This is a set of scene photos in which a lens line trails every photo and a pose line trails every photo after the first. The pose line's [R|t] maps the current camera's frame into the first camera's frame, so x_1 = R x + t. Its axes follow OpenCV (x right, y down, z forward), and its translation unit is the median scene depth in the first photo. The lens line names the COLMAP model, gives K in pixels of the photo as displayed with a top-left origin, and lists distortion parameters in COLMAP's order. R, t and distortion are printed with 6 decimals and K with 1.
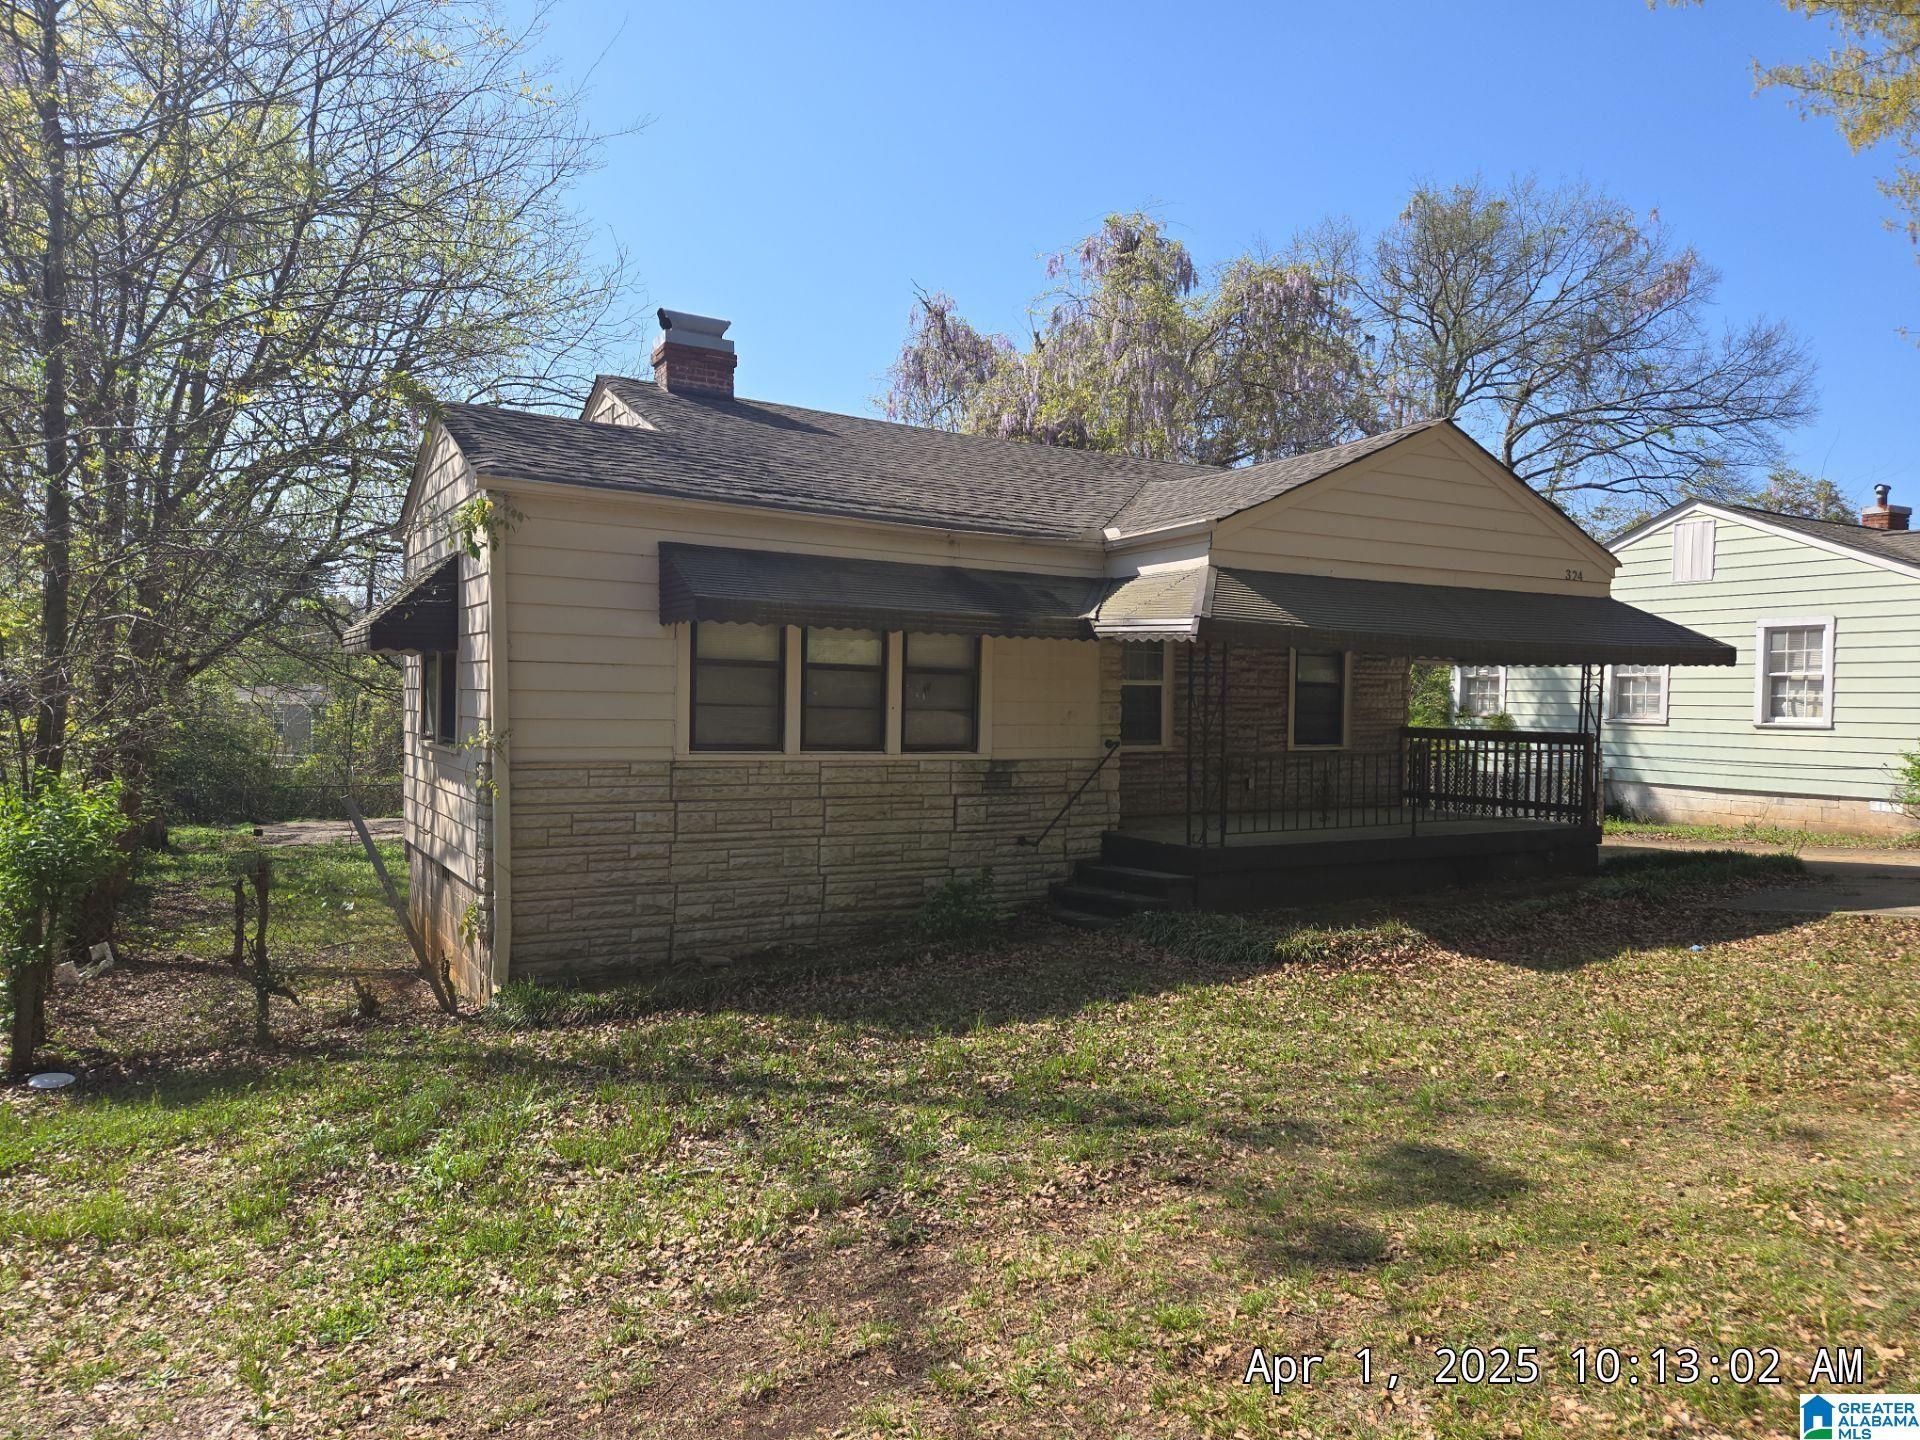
lens RADIAL K [[1280.8, 0, 952.5], [0, 1280.8, 721.1], [0, 0, 1]] dist [0.052553, -0.032687]
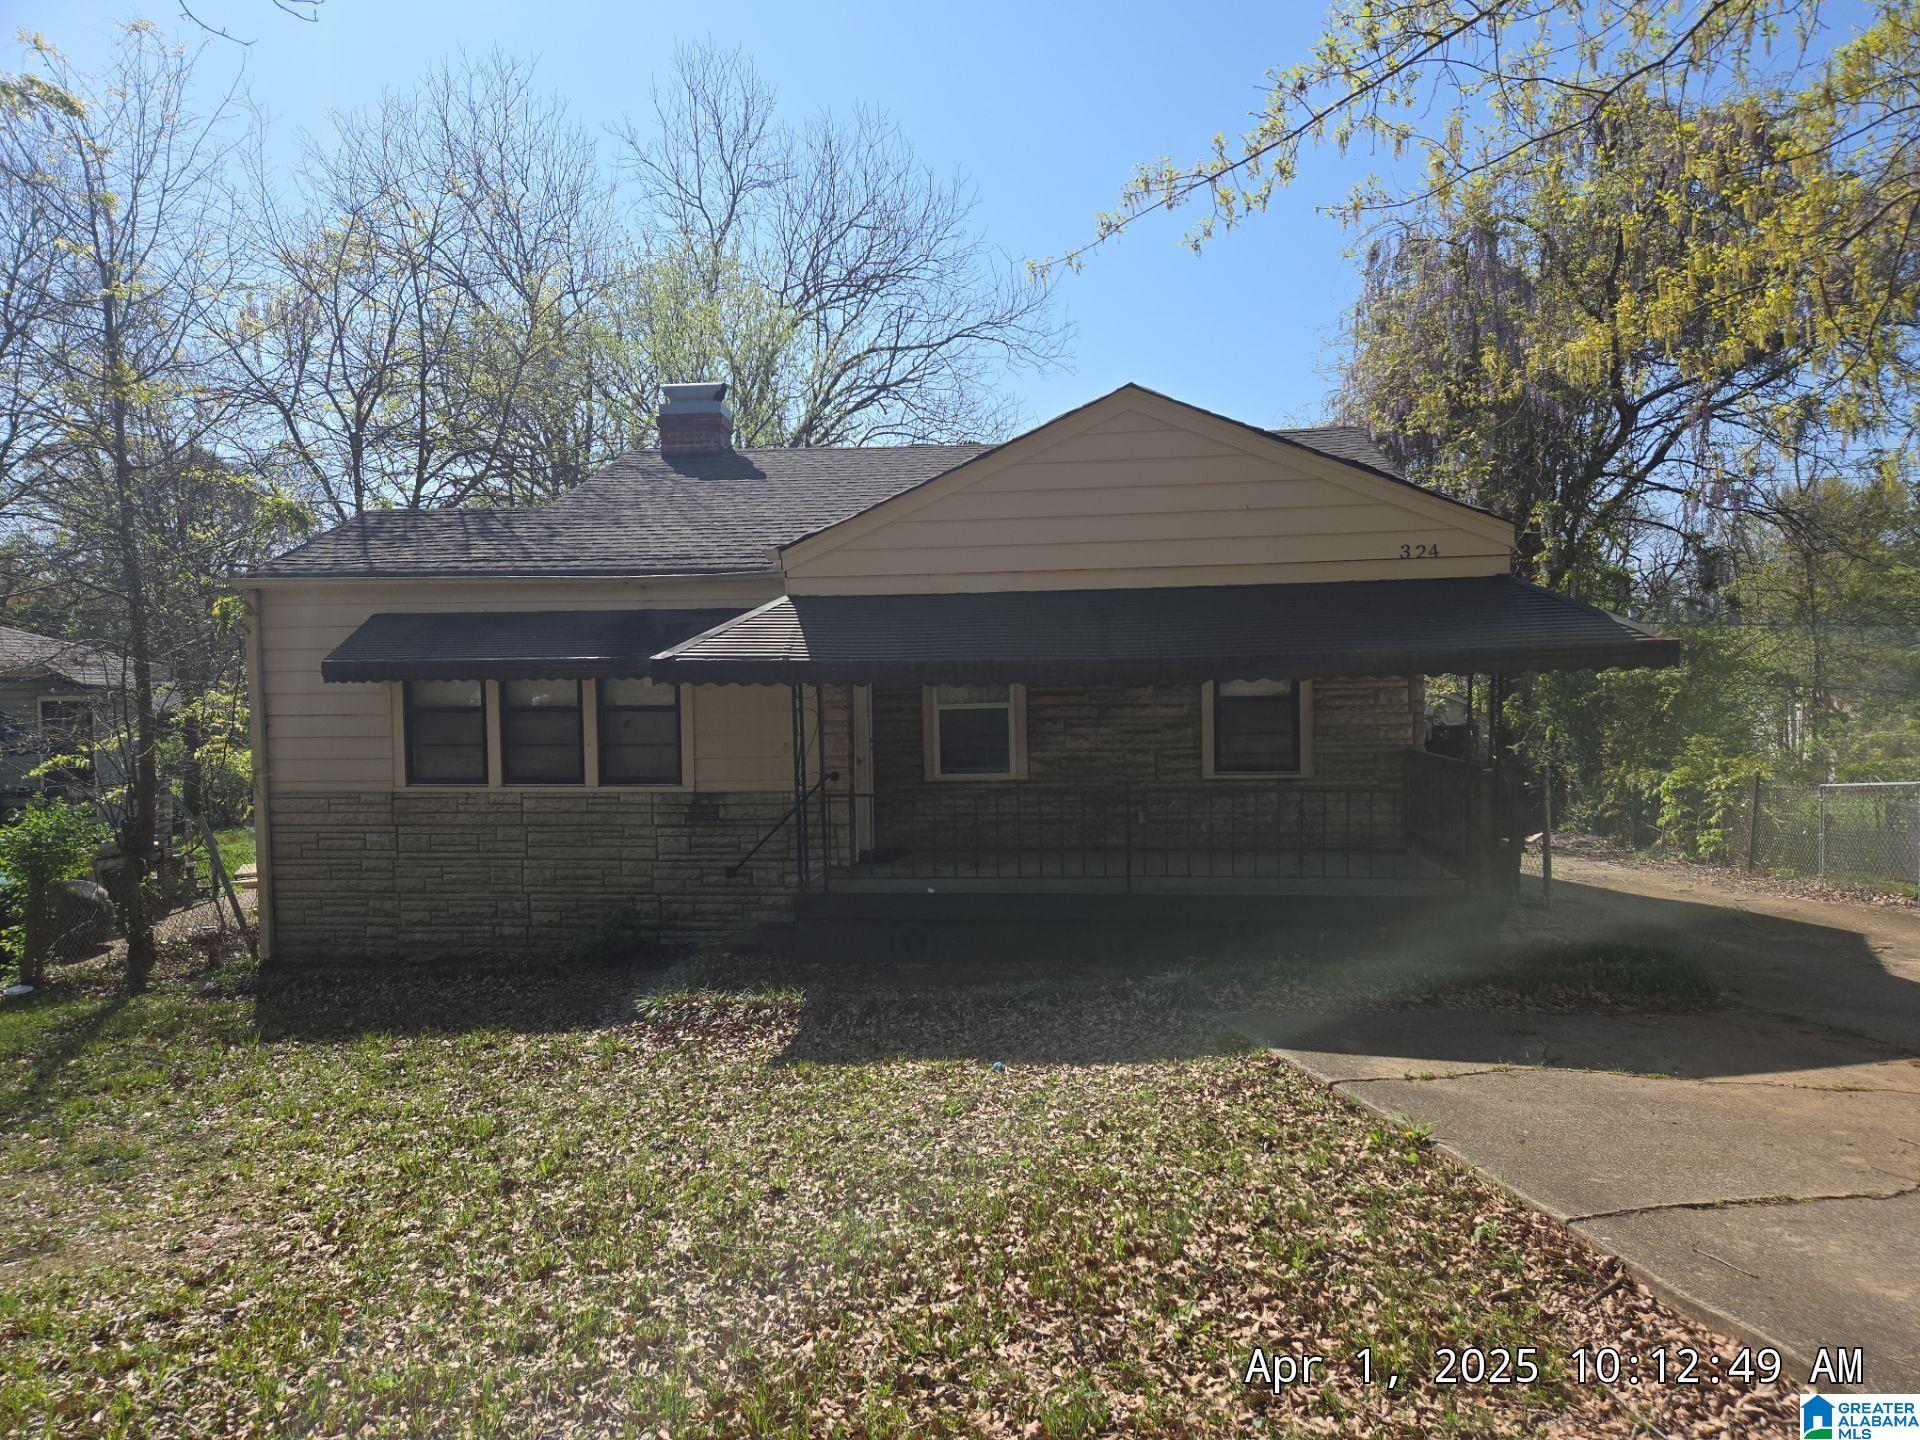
lens RADIAL K [[1280.8, 0, 946.5], [0, 1280.8, 720.1], [0, 0, 1]] dist [0.052553, -0.032687]
pose [[0.795718, -0.010057, -0.605584, 0.877618], [0.017727, 0.999821, 0.006688, -0.033602], [0.605408, -0.016057, 0.795753, 0.318520]]
